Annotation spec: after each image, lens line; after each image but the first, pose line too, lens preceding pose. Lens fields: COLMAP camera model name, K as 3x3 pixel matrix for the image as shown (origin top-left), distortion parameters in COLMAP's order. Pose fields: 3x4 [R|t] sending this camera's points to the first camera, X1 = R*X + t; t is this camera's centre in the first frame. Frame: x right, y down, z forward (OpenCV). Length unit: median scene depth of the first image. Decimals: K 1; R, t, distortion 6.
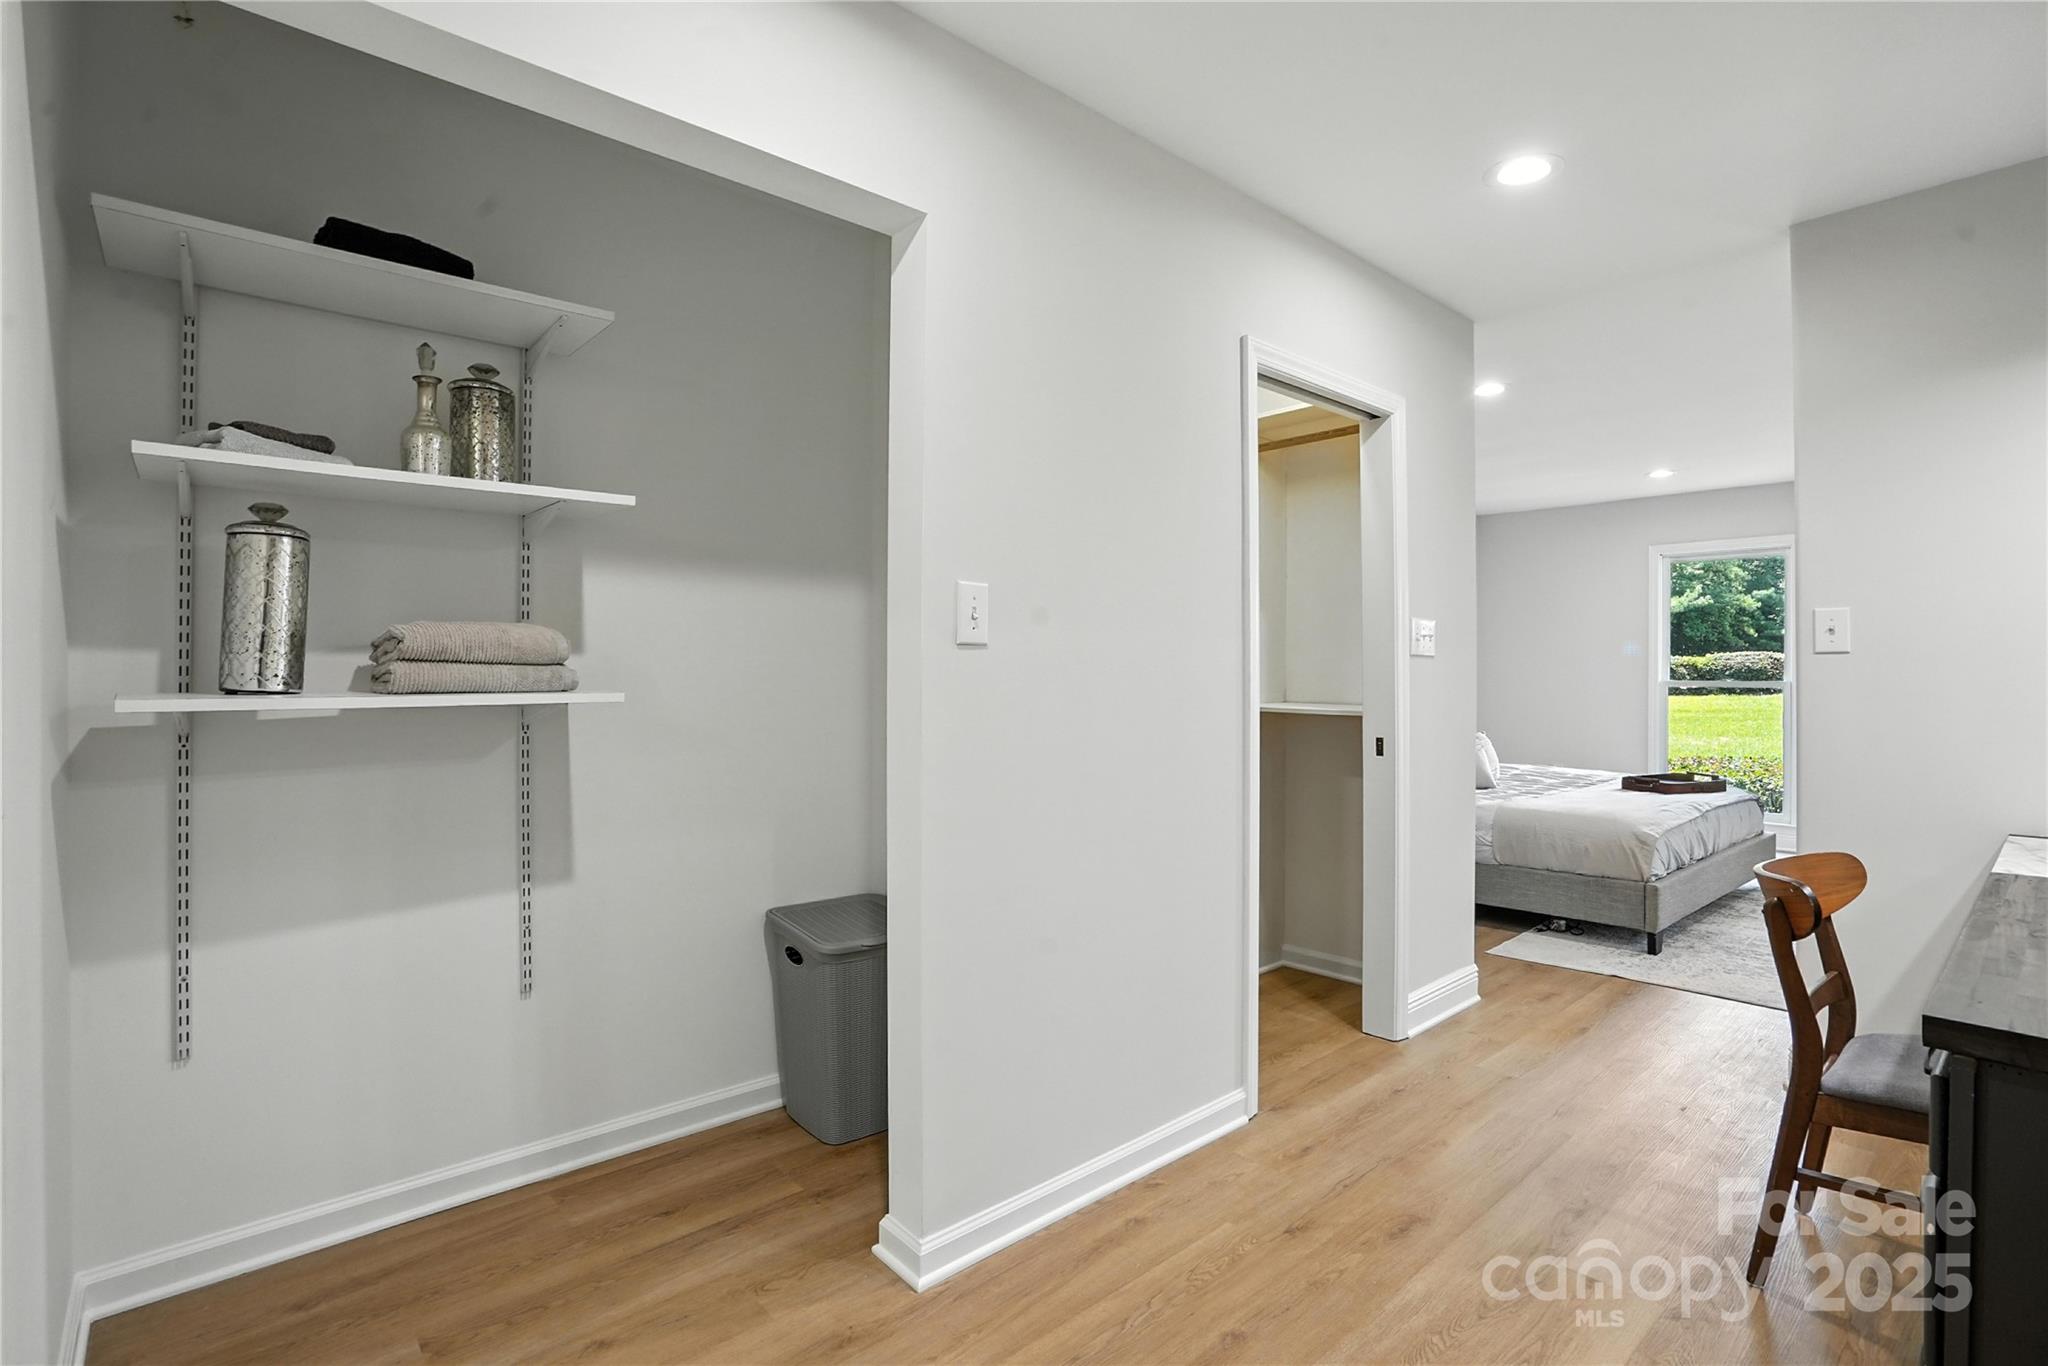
lens RADIAL K [[952.5, 0, 1038.6], [0, 952.5, 685.6], [0, 0, 1]] dist [-0.020115, 0.002335]
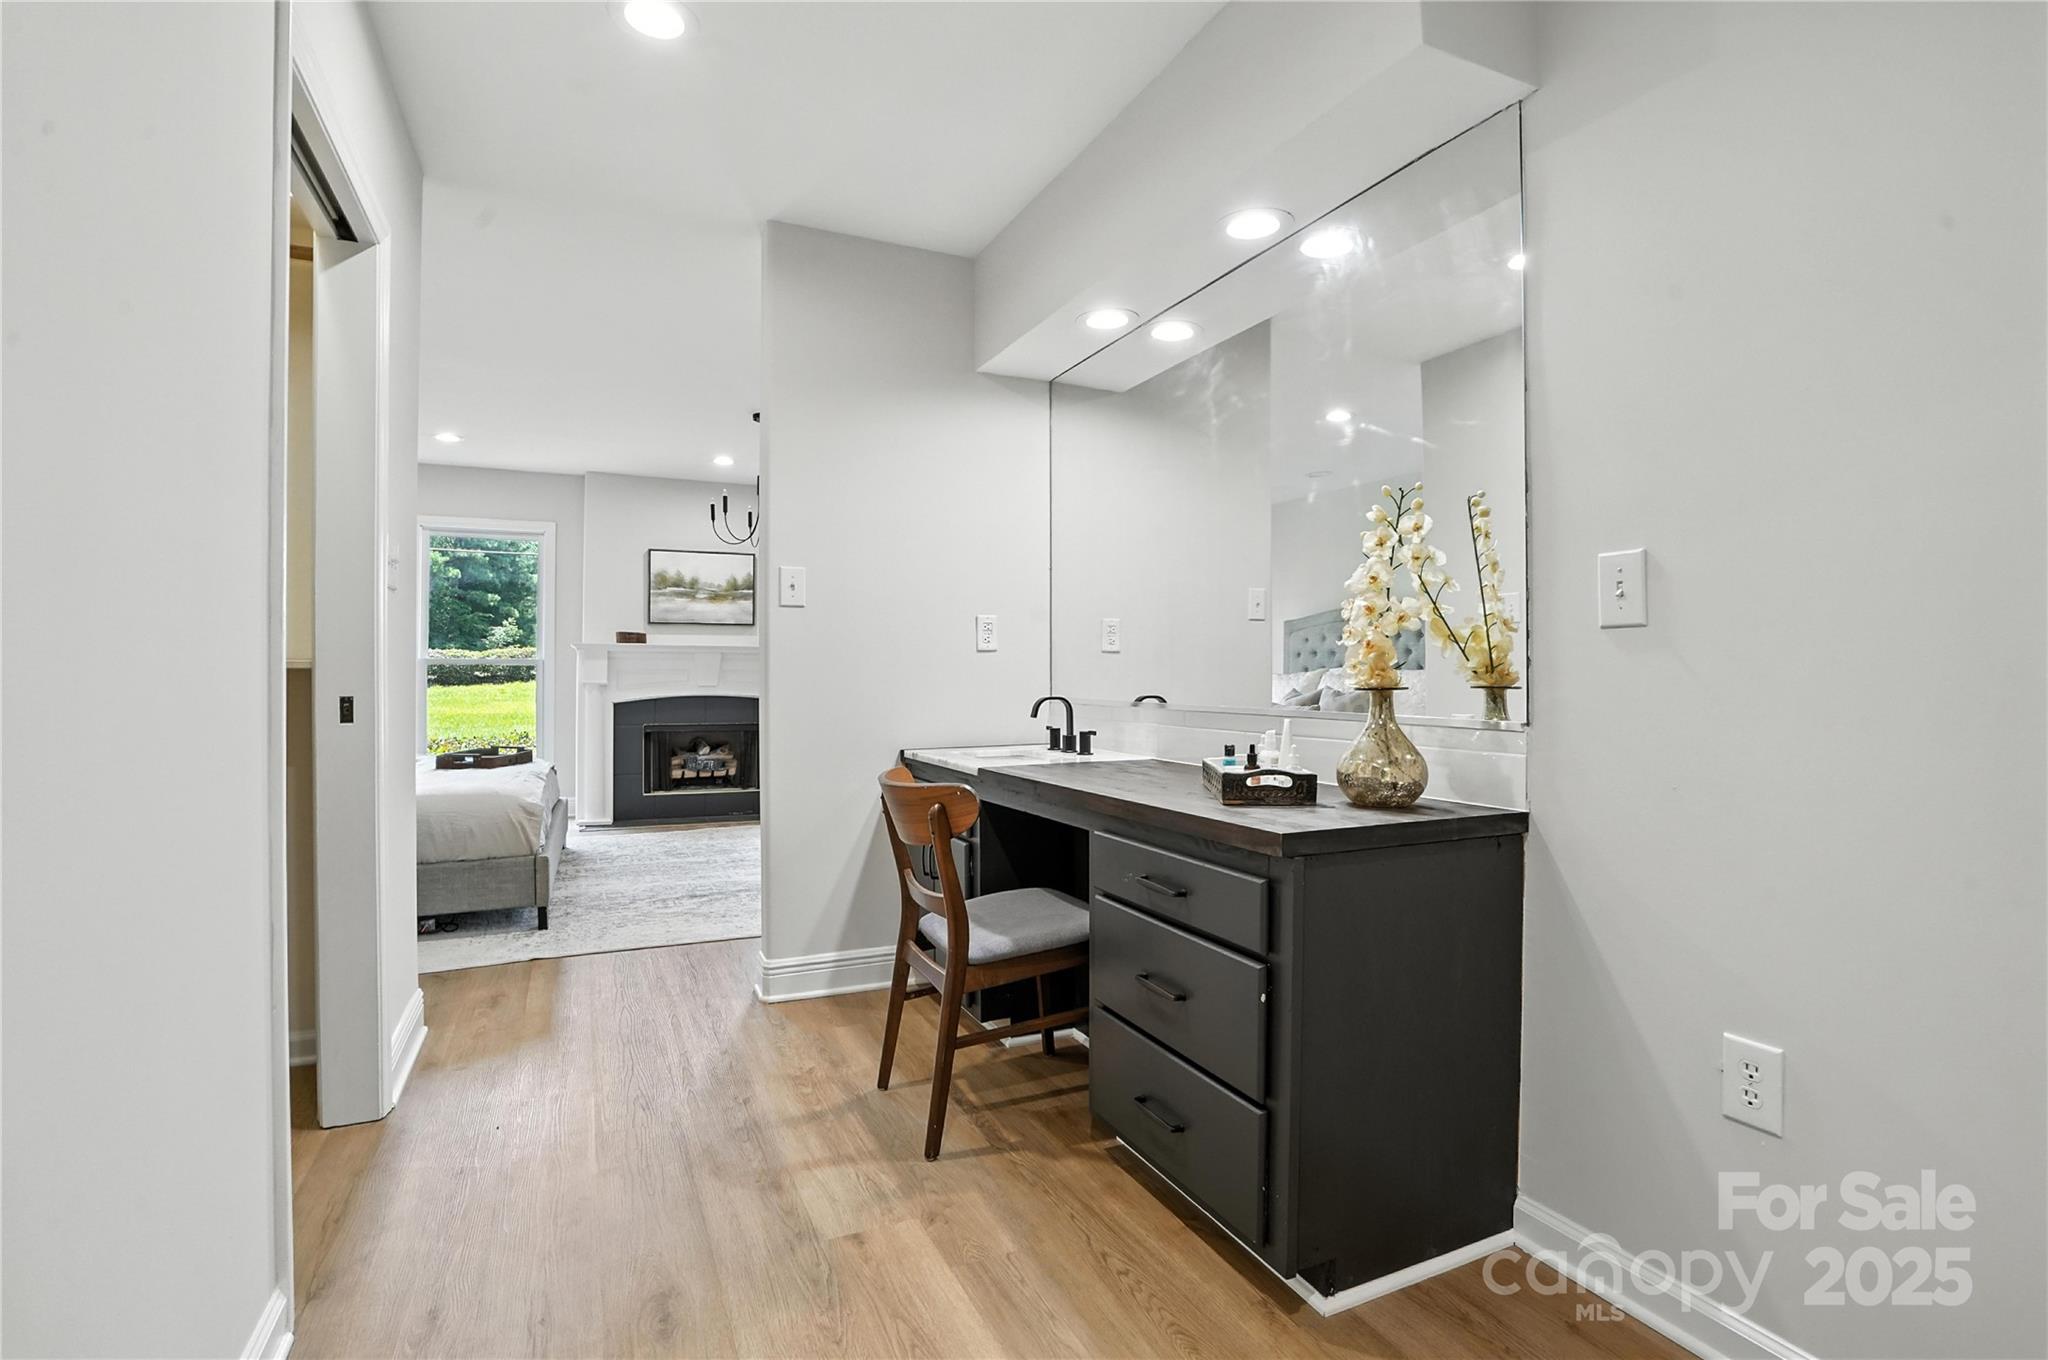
lens RADIAL K [[952.5, 0, 1020.0], [0, 952.5, 682.5], [0, 0, 1]] dist [-0.020115, 0.002335]
pose [[0.297609, 0.000148, 0.954688, -0.129576], [-0.000094, 1.000000, -0.000125, 0.037180], [-0.954688, -0.000052, 0.297609, 0.269349]]
